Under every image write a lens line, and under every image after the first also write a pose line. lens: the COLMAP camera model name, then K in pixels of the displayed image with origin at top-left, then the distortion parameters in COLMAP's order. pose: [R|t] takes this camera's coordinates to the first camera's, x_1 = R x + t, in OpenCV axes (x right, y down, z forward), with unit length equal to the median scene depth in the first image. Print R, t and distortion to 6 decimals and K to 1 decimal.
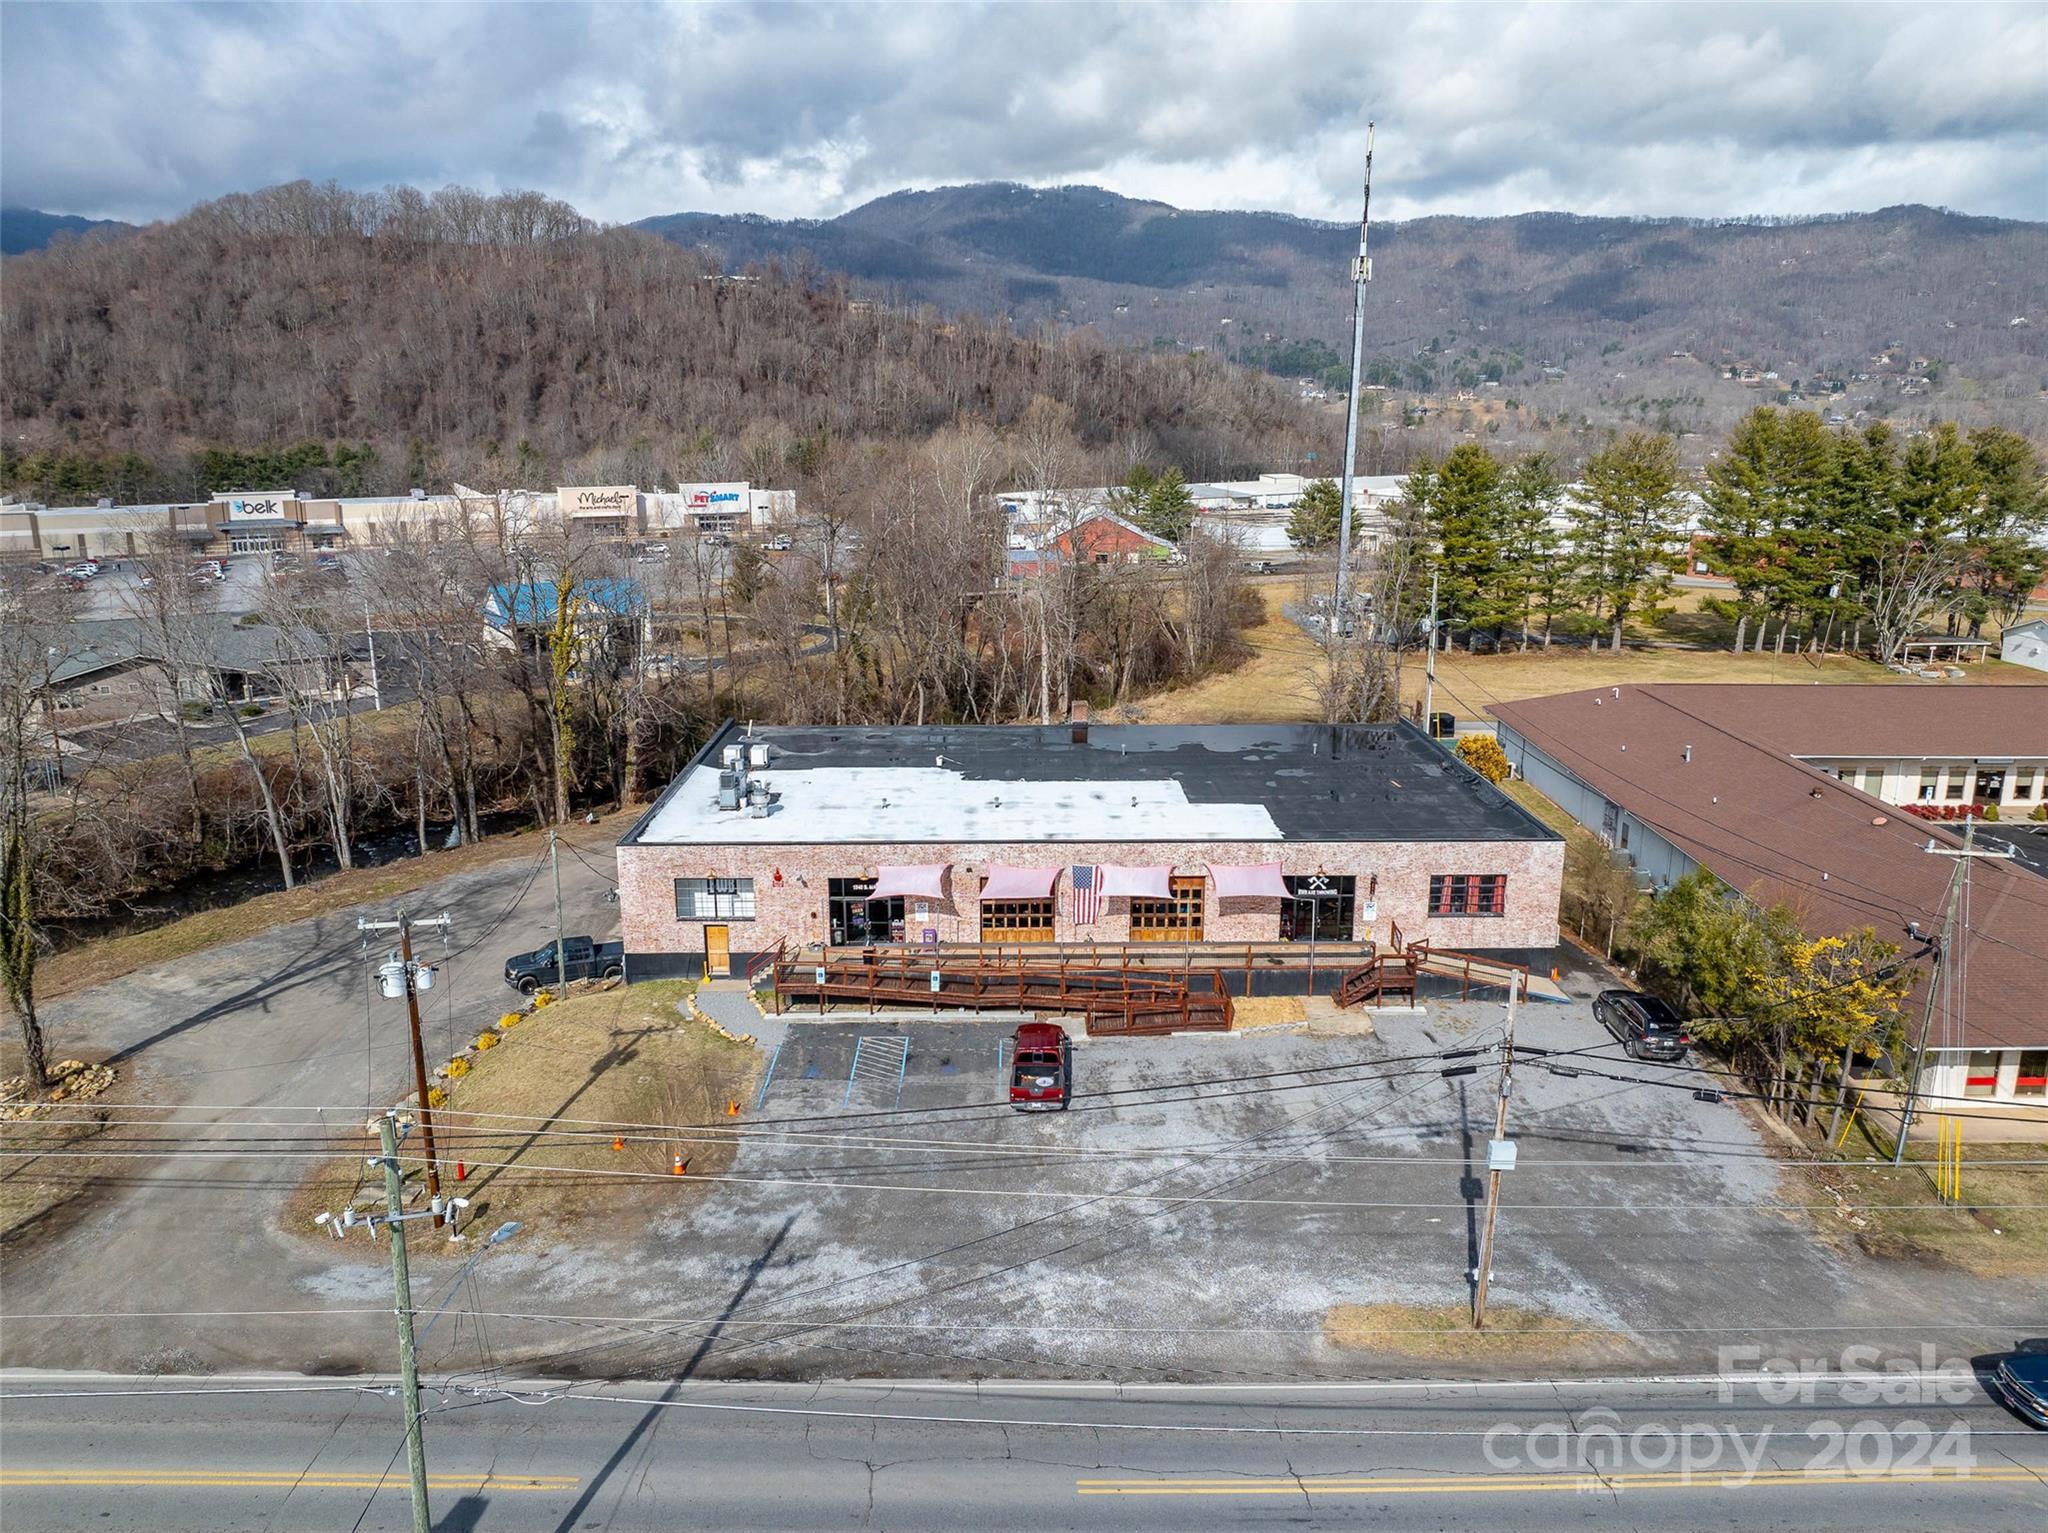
lens RADIAL K [[1432.7, 0, 1038.8], [0, 1432.7, 769.8], [0, 0, 1]] dist [-0.035620, -0.005696]
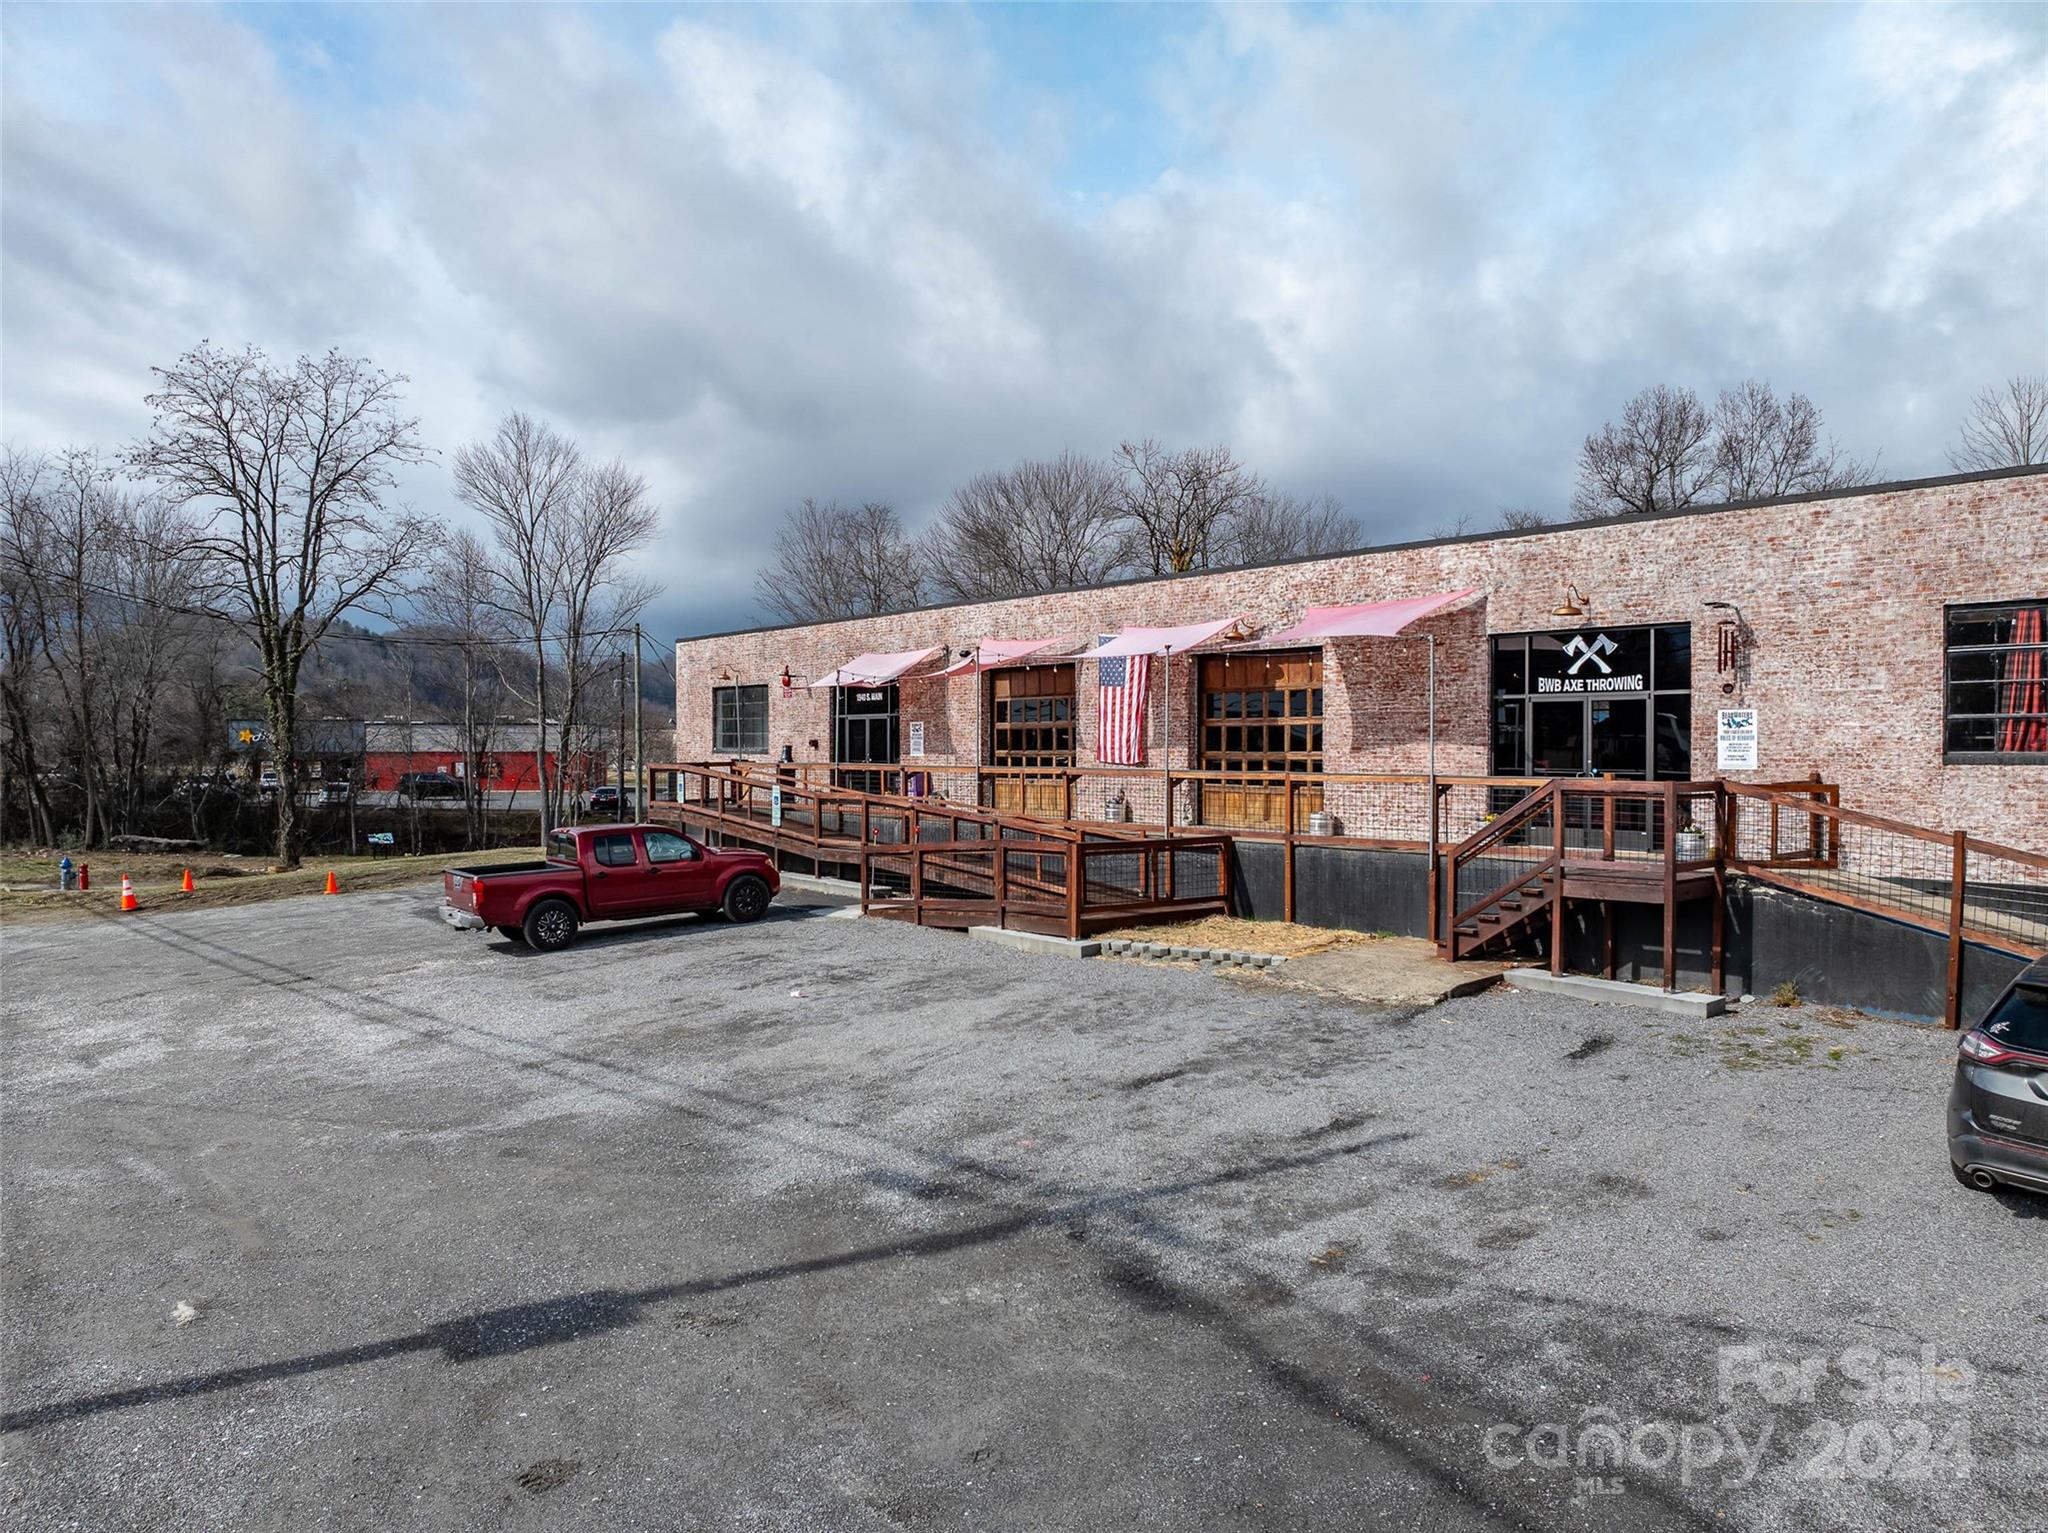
lens RADIAL K [[1432.7, 0, 1038.5], [0, 1432.7, 767.8], [0, 0, 1]] dist [-0.035620, -0.005696]
pose [[0.620154, 0.008310, -0.784436, 0.380343], [-0.190425, 0.971632, -0.140252, 0.177501], [0.761018, 0.236354, 0.604143, 0.696558]]
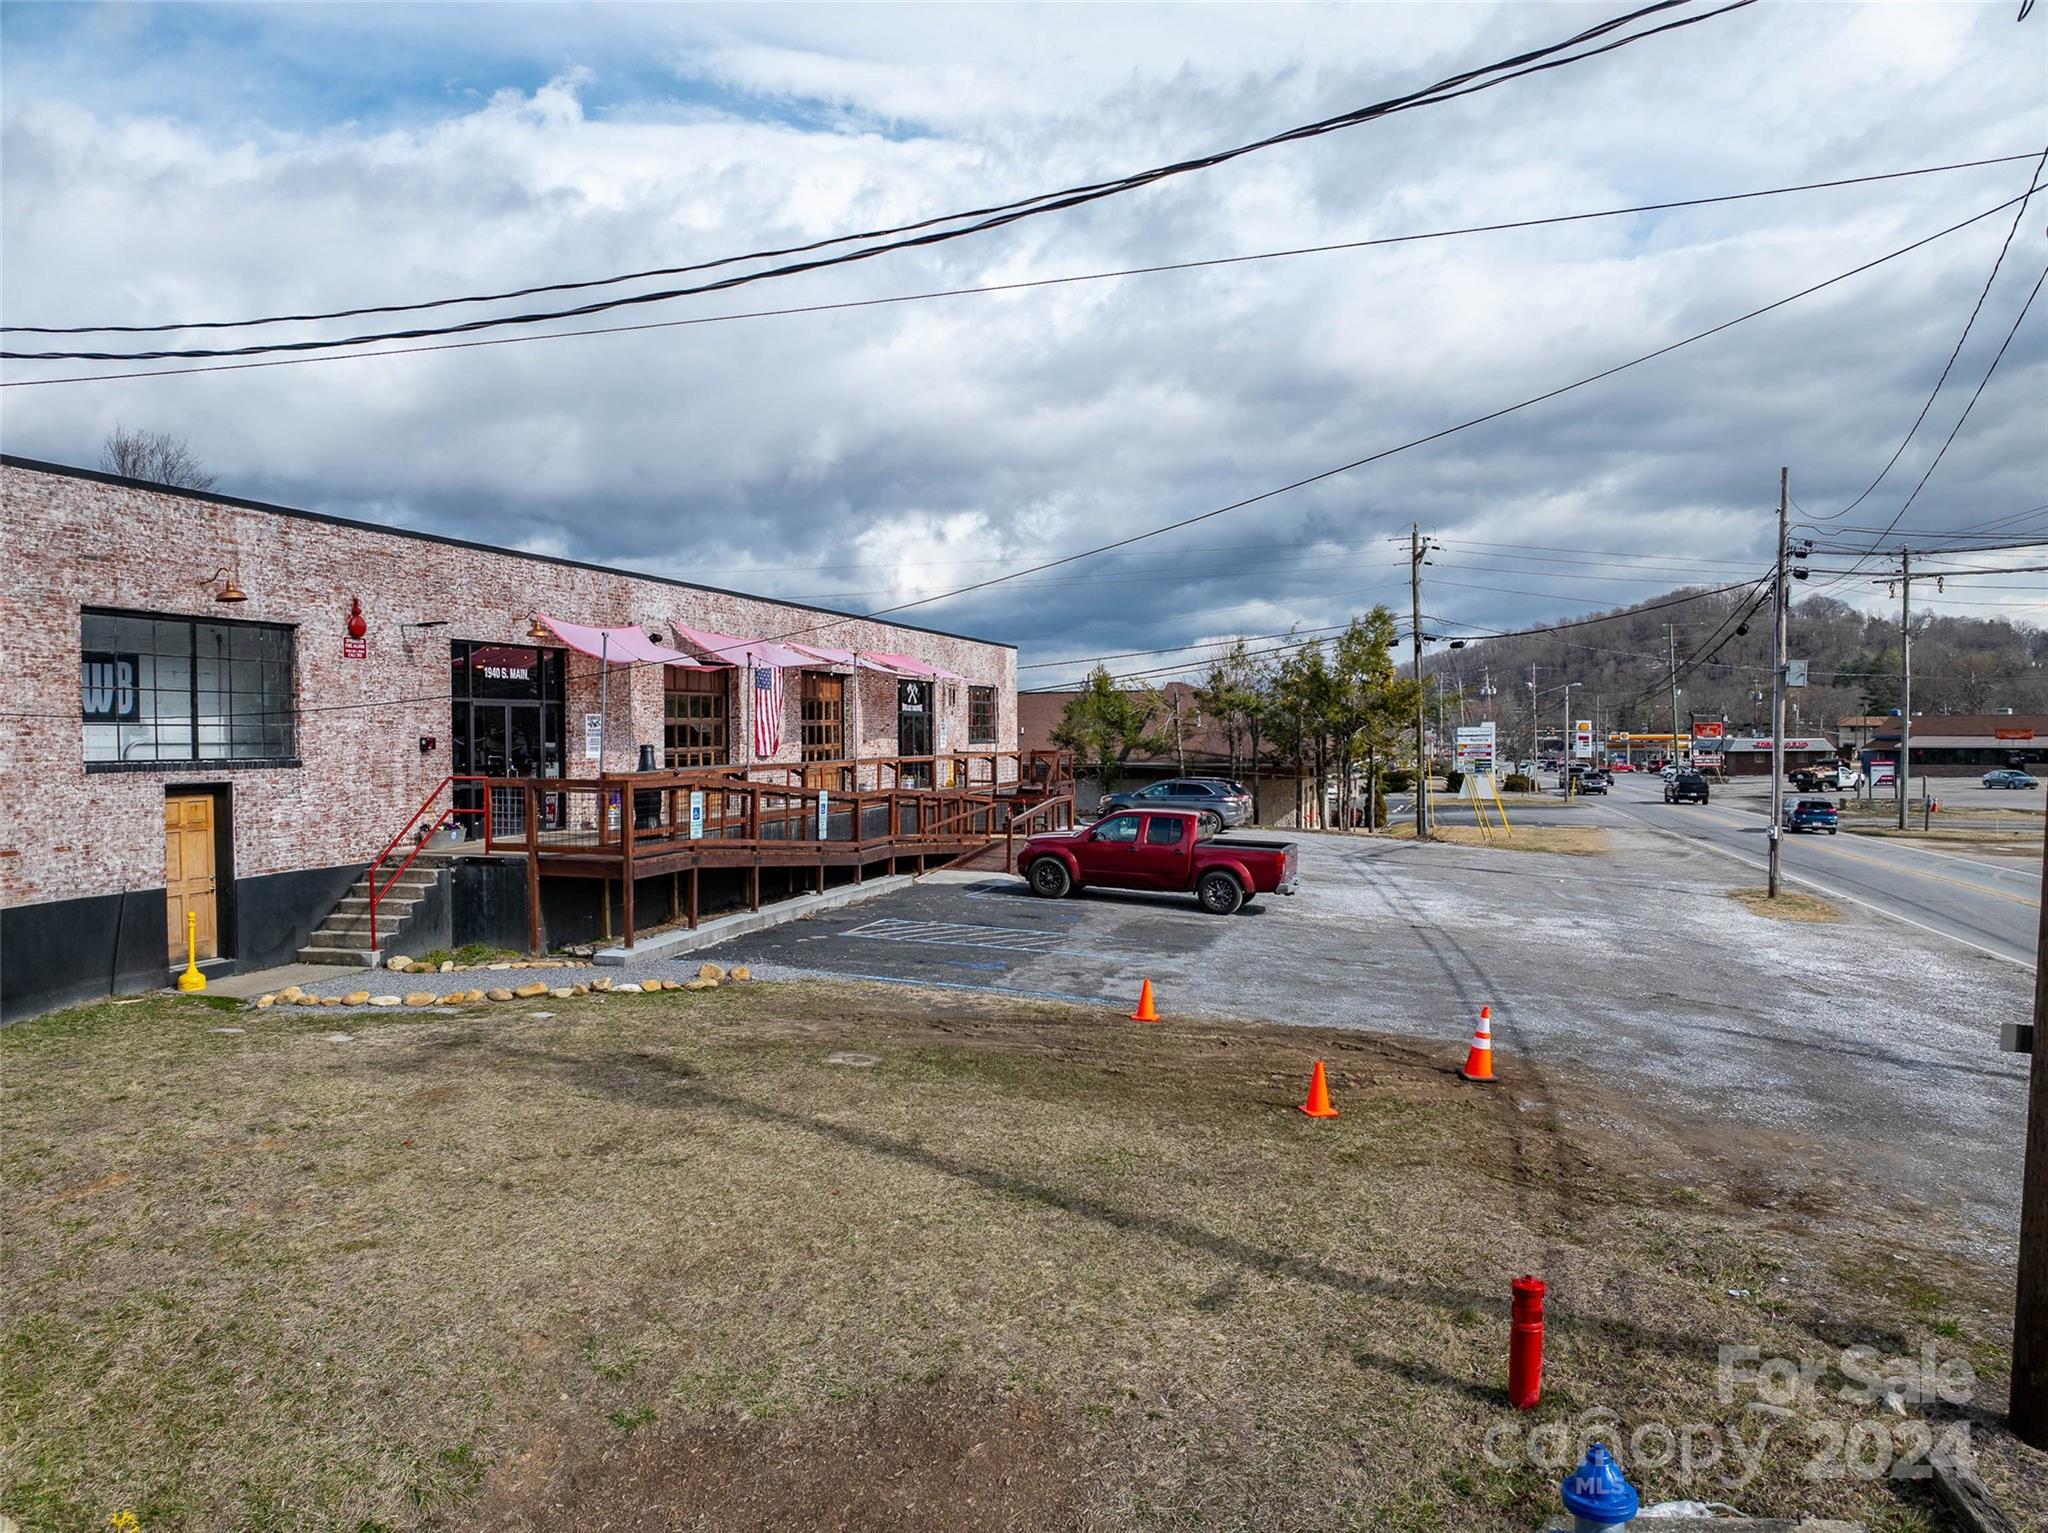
lens RADIAL K [[1432.7, 0, 1021.0], [0, 1432.7, 754.2], [0, 0, 1]] dist [-0.035620, -0.005696]
pose [[0.305273, -0.022064, 0.952009, -0.446269], [0.239907, 0.969267, -0.054465, 0.157166], [-0.921549, 0.245020, 0.301184, 0.748164]]
